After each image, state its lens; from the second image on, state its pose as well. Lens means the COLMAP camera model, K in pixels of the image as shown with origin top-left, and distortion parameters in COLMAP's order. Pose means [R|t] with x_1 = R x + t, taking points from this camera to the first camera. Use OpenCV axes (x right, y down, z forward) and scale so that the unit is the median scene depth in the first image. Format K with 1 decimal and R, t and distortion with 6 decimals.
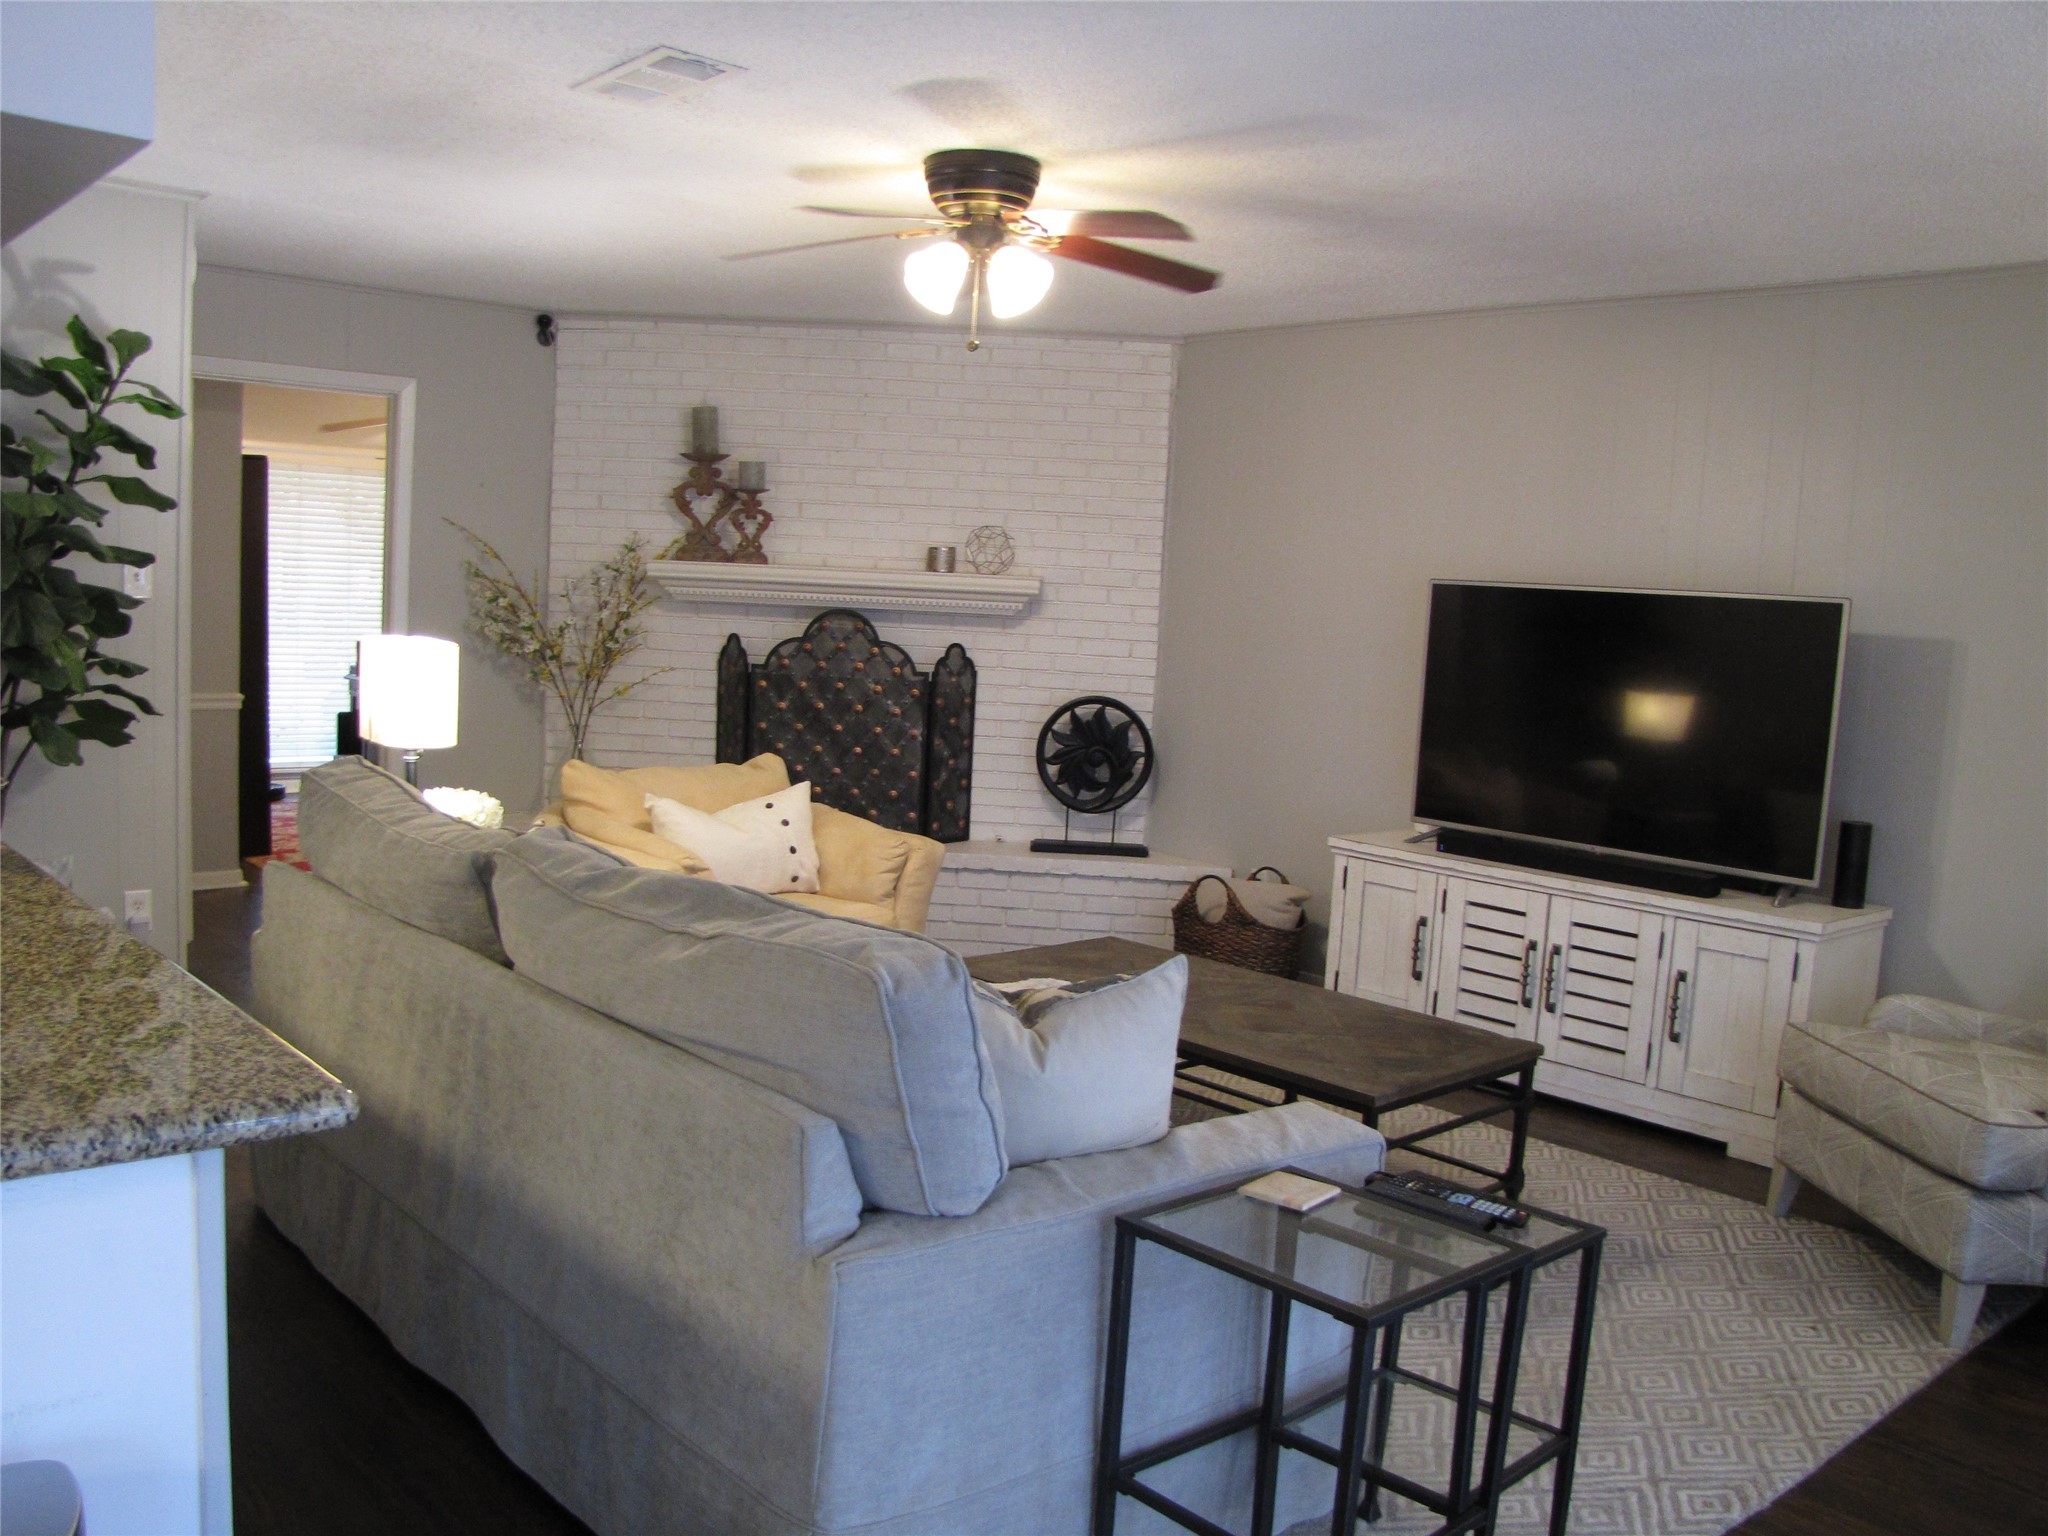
lens RADIAL K [[1724.3, 0, 1024.2], [0, 1724.3, 770.3], [0, 0, 1]] dist [-0.156694, 0.119724]
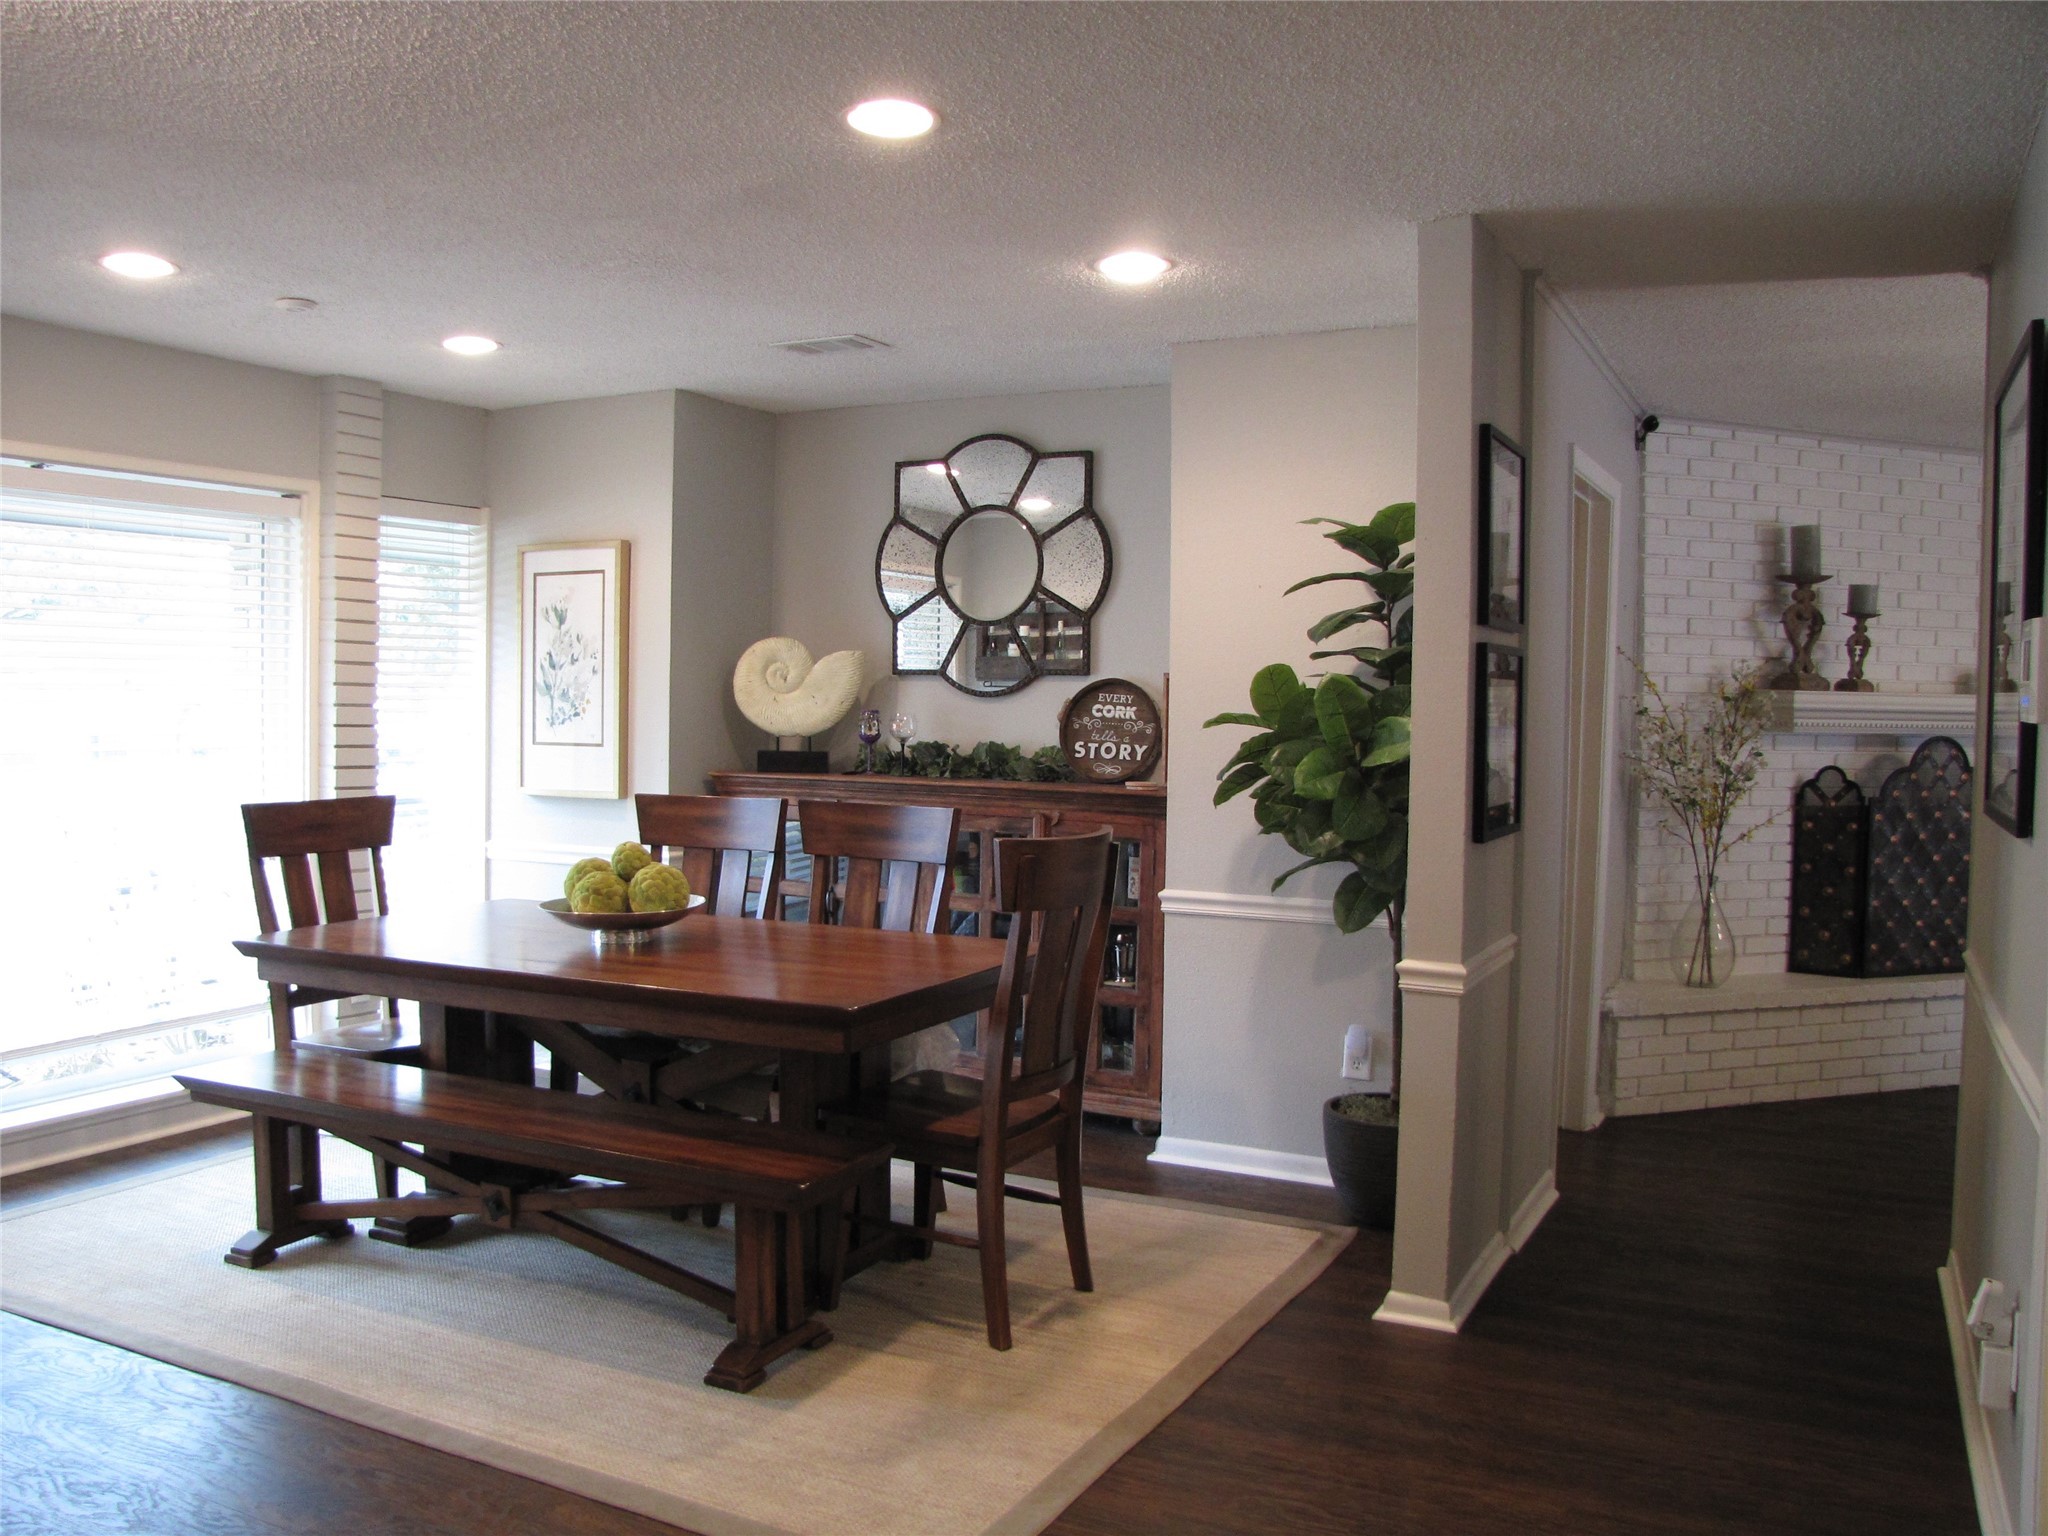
lens RADIAL K [[1724.3, 0, 1020.8], [0, 1724.3, 770.2], [0, 0, 1]] dist [-0.156694, 0.119724]
pose [[0.927959, -0.049448, 0.369388, -0.931770], [0.067160, 0.997120, -0.035238, -0.075861], [-0.366581, 0.057507, 0.928607, 0.315502]]
